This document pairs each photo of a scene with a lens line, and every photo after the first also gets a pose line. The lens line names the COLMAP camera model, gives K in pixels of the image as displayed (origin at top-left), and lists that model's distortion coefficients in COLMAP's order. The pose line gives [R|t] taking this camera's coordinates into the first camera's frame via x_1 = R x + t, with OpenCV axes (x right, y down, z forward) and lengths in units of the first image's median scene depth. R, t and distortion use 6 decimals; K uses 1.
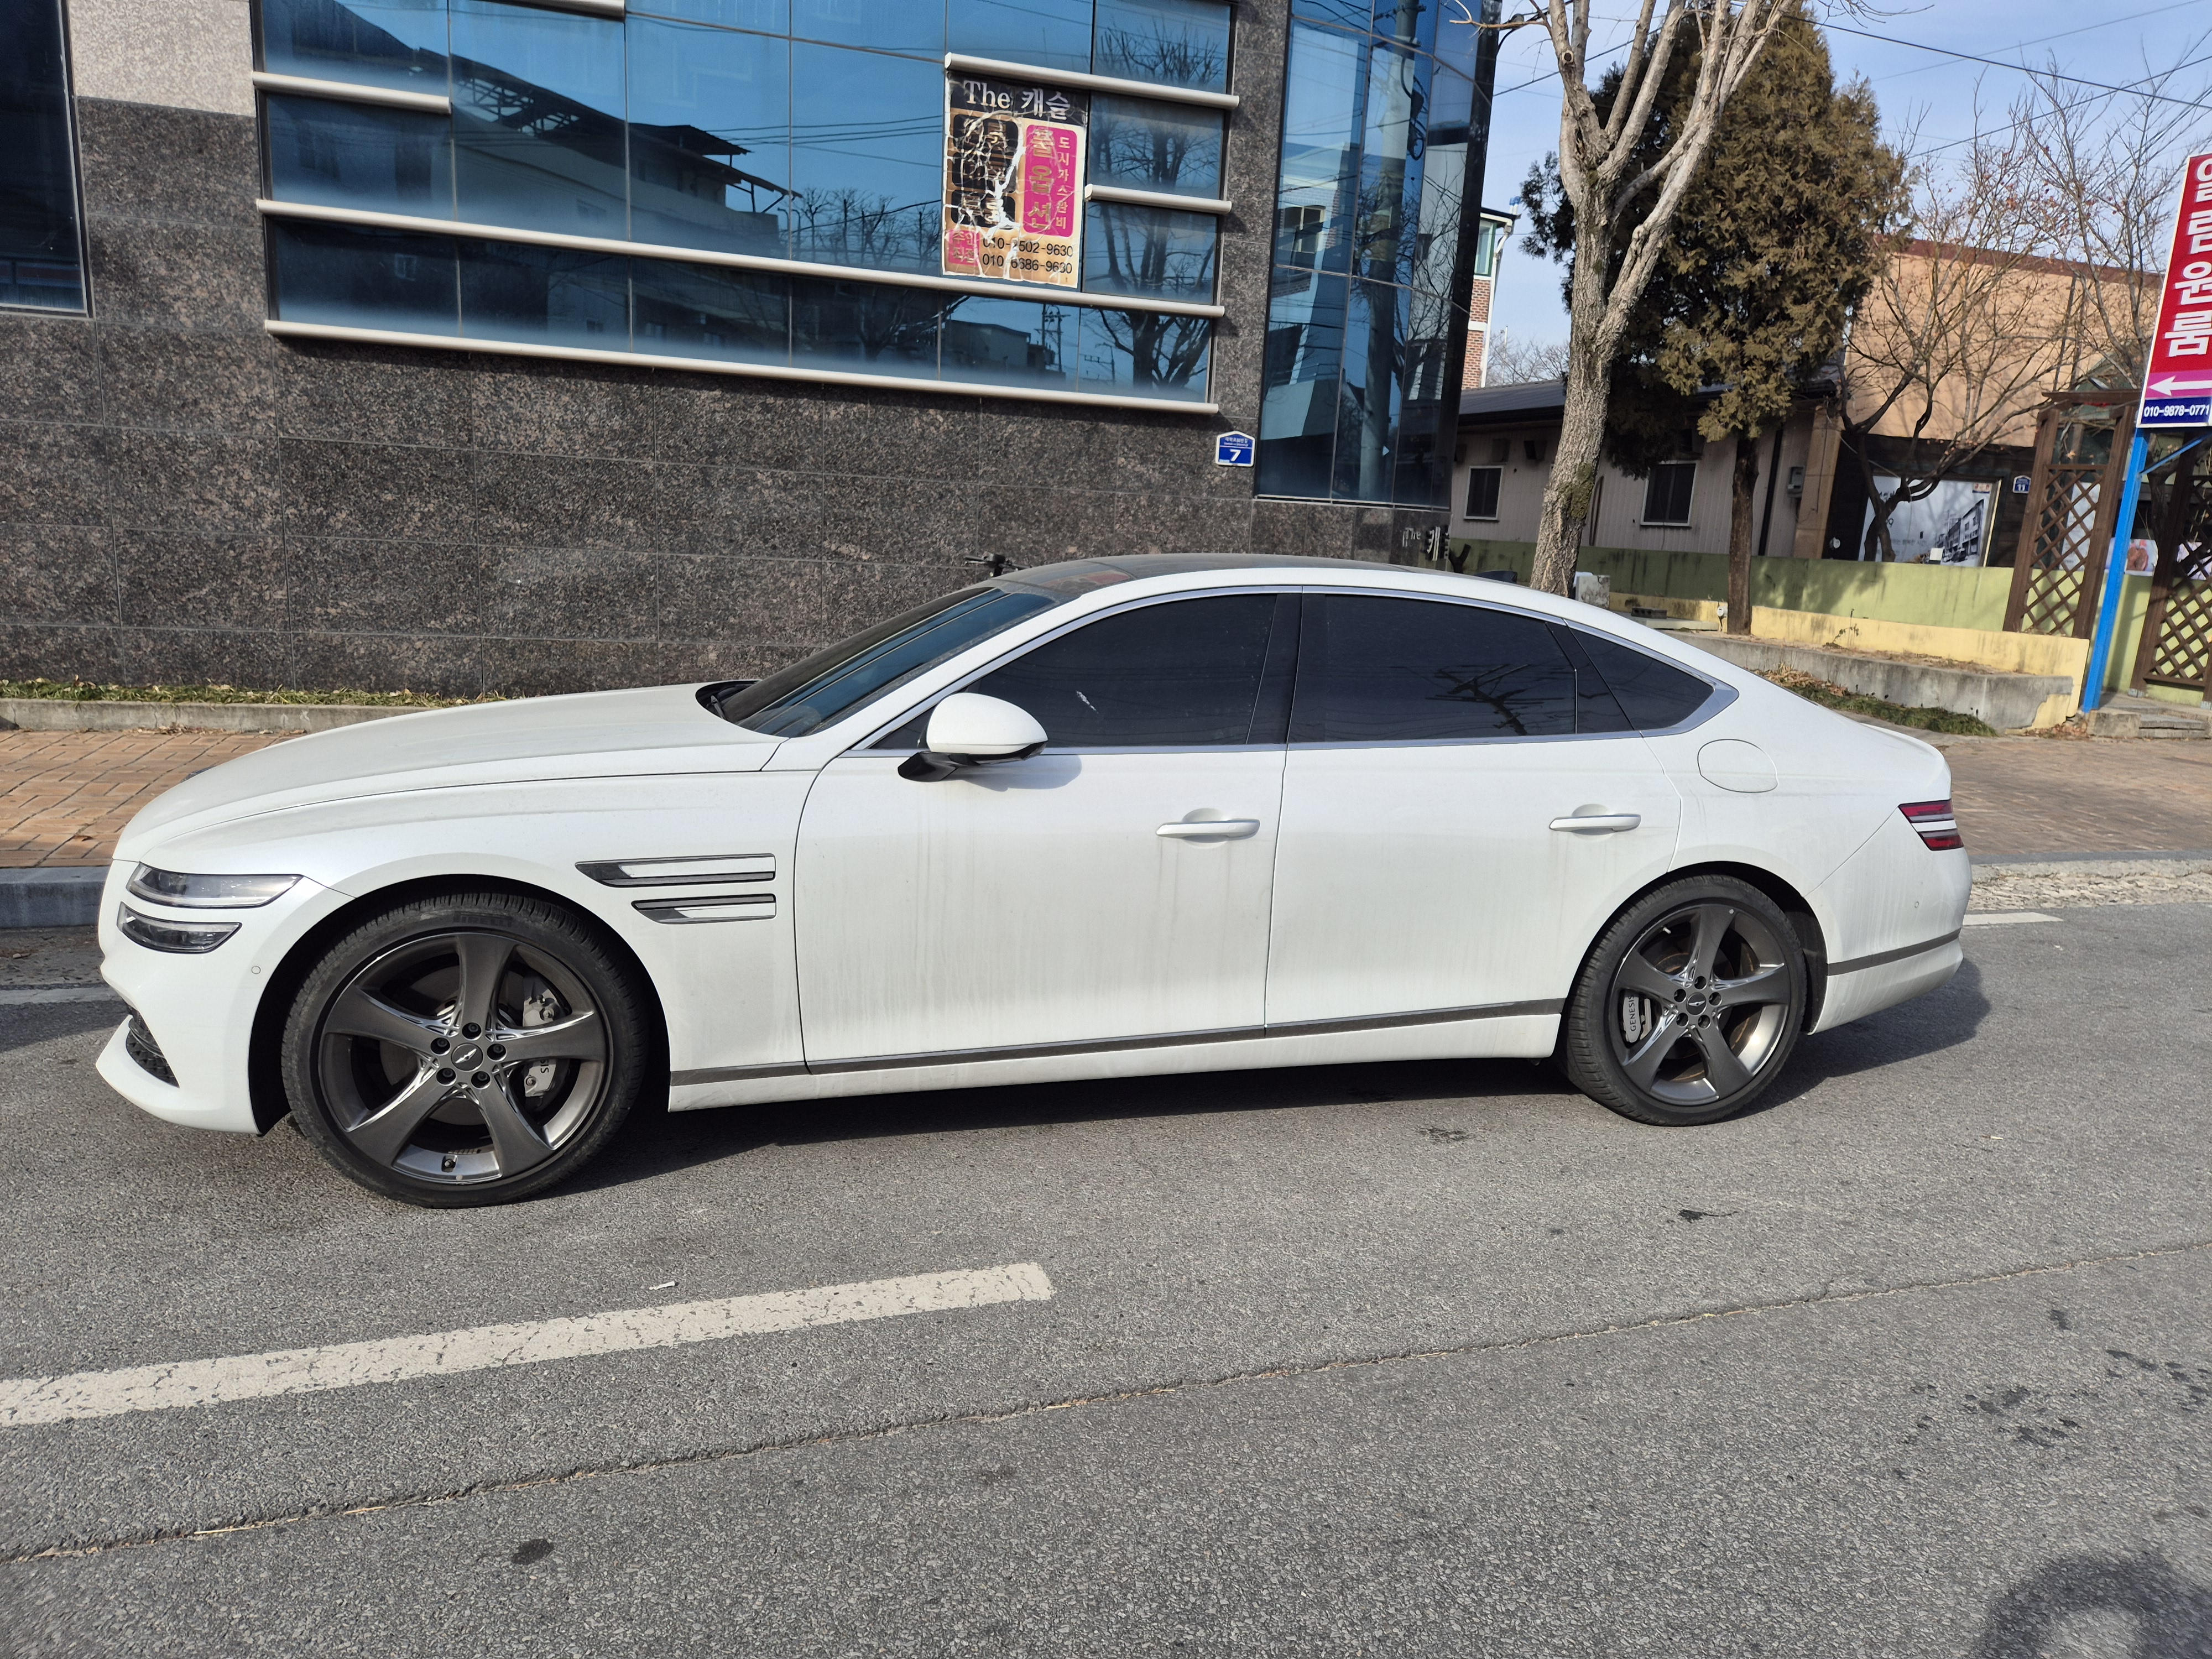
lens RADIAL K [[1457.5, 0, 1101.1], [0, 1457.5, 766.0], [0, 0, 1]] dist [0.122741, -0.120620]
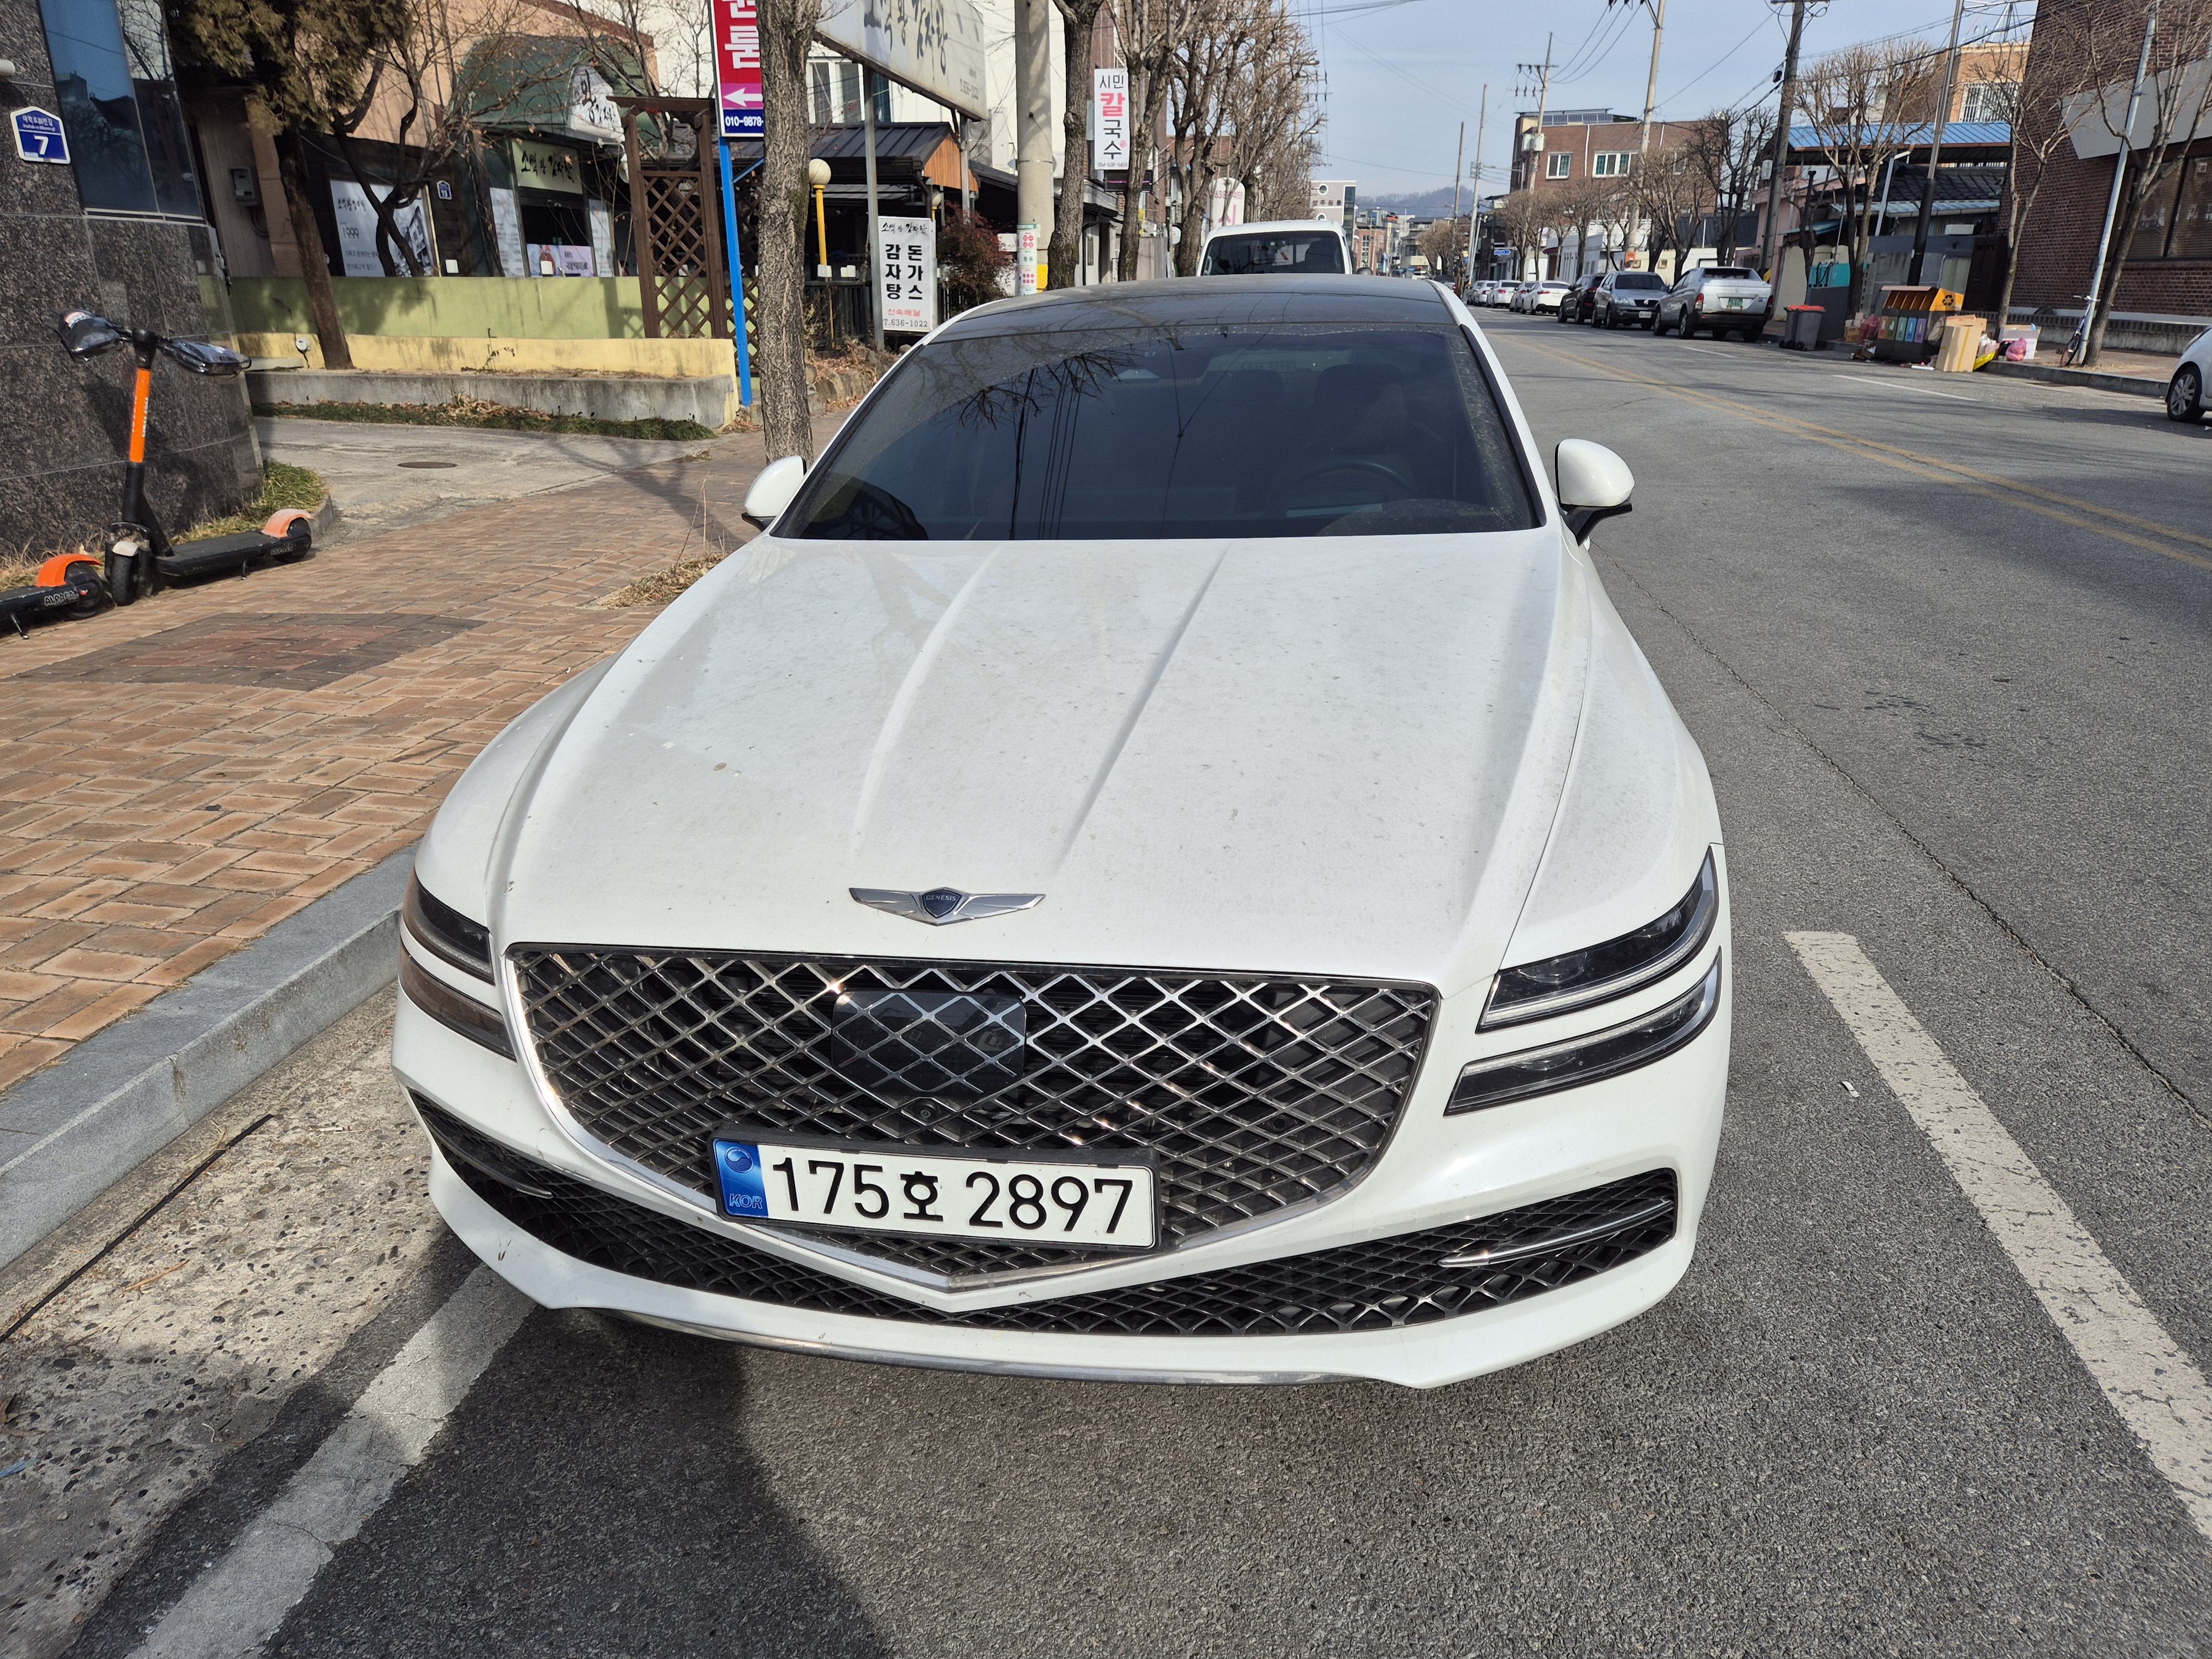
lens RADIAL K [[1490.9, 0, 1125.5], [0, 1490.9, 806.7], [0, 0, 1]] dist [0.070931, -0.070988]
pose [[0.433139, -0.349408, 0.830846, -0.266508], [0.176635, 0.936834, 0.301897, -0.042079], [-0.883850, 0.015993, 0.467497, 0.204779]]
